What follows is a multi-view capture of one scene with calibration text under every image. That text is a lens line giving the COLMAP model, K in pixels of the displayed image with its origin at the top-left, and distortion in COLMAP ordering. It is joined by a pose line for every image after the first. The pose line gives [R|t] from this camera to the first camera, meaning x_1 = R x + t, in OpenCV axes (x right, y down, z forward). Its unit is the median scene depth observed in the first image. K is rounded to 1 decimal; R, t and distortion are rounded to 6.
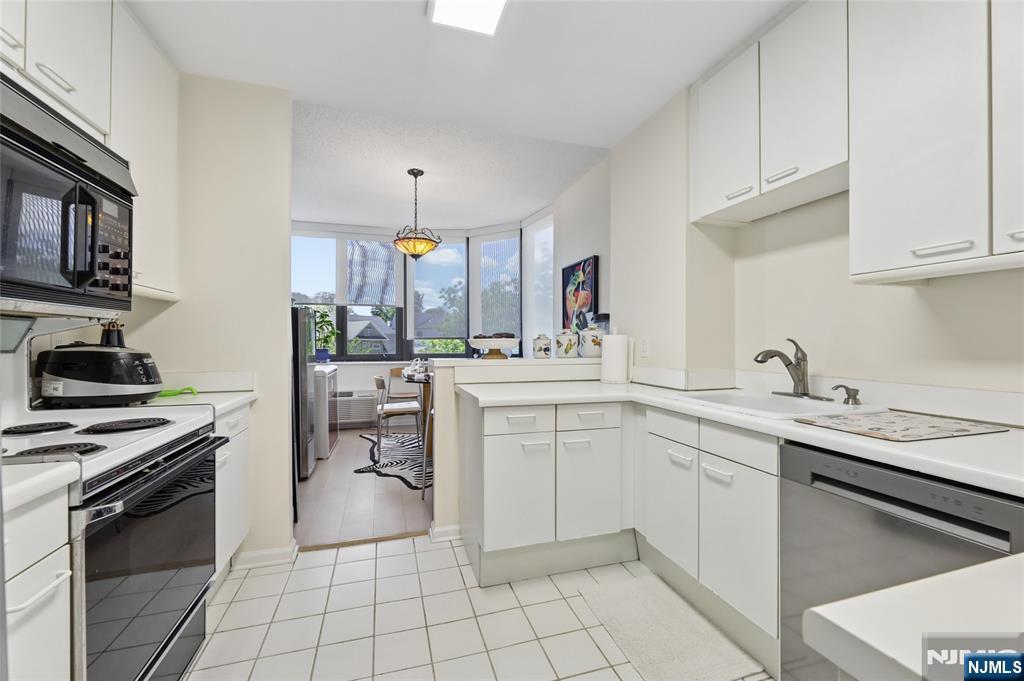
lens RADIAL K [[417.2, 0, 511.4], [0, 417.2, 344.5], [0, 0, 1]] dist [0.000011, 0.000143]
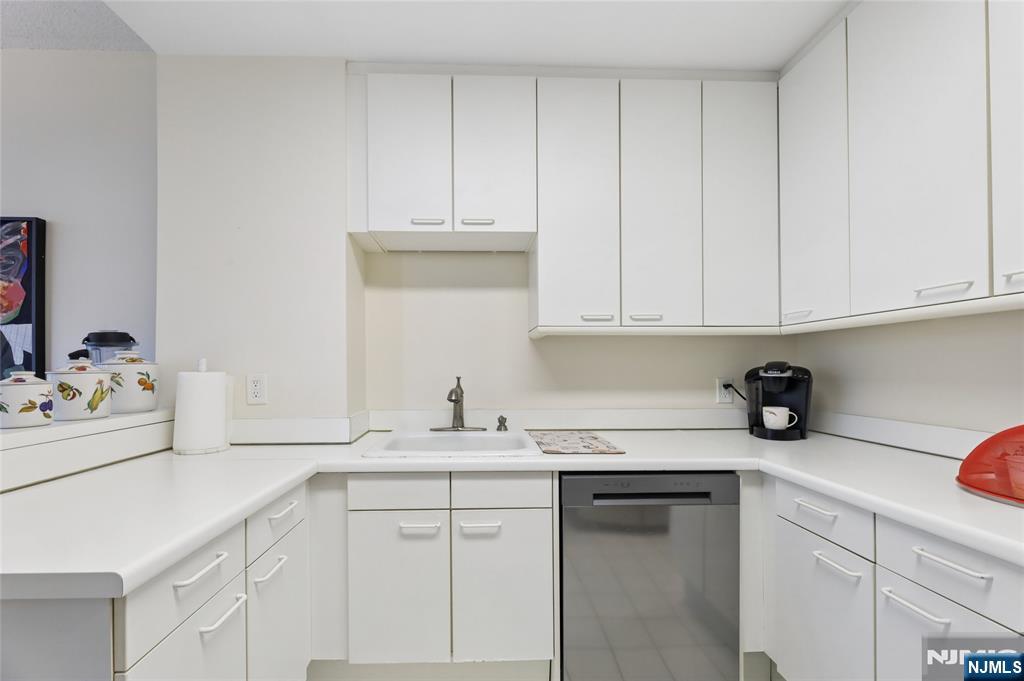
lens RADIAL K [[416.2, 0, 491.9], [0, 416.2, 370.4], [0, 0, 1]] dist [-0.000871, -0.000047]
pose [[0.271182, -0.008902, 0.962487, -0.211433], [0.010742, 0.999923, 0.006222, -0.023330], [-0.962468, 0.008652, 0.271257, 0.413629]]
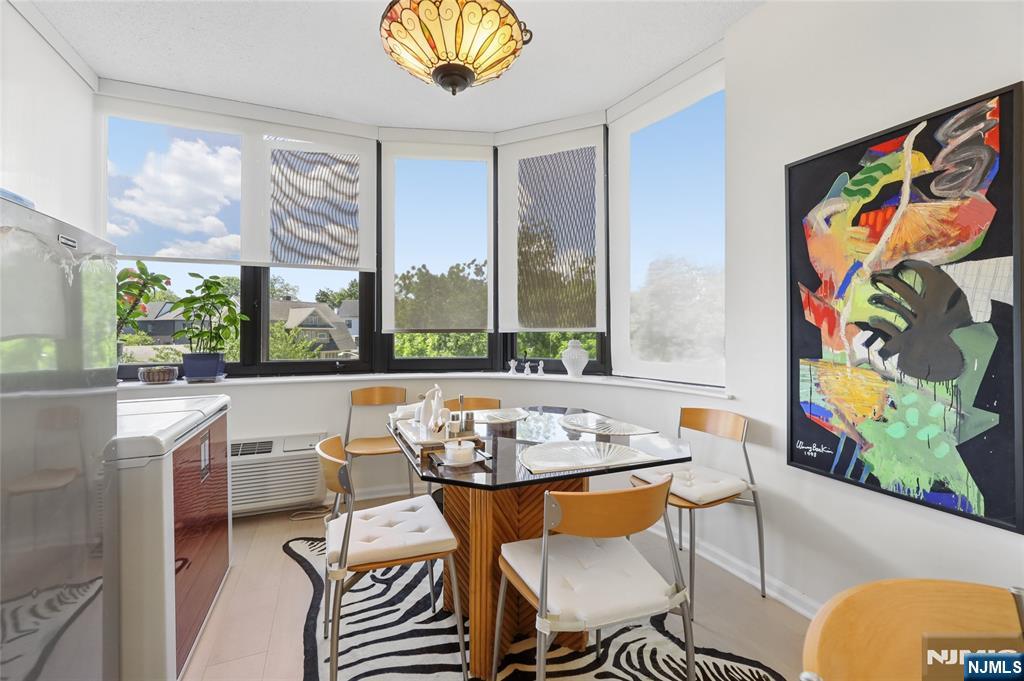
lens RADIAL K [[421.5, 0, 497.1], [0, 421.5, 326.1], [0, 0, 1]] dist [-0.000592, -0.000139]
pose [[0.996674, 0.002562, 0.081448, -0.320047], [-0.001105, 0.999839, -0.017924, -0.024553], [-0.081481, 0.017774, 0.996516, 0.974876]]
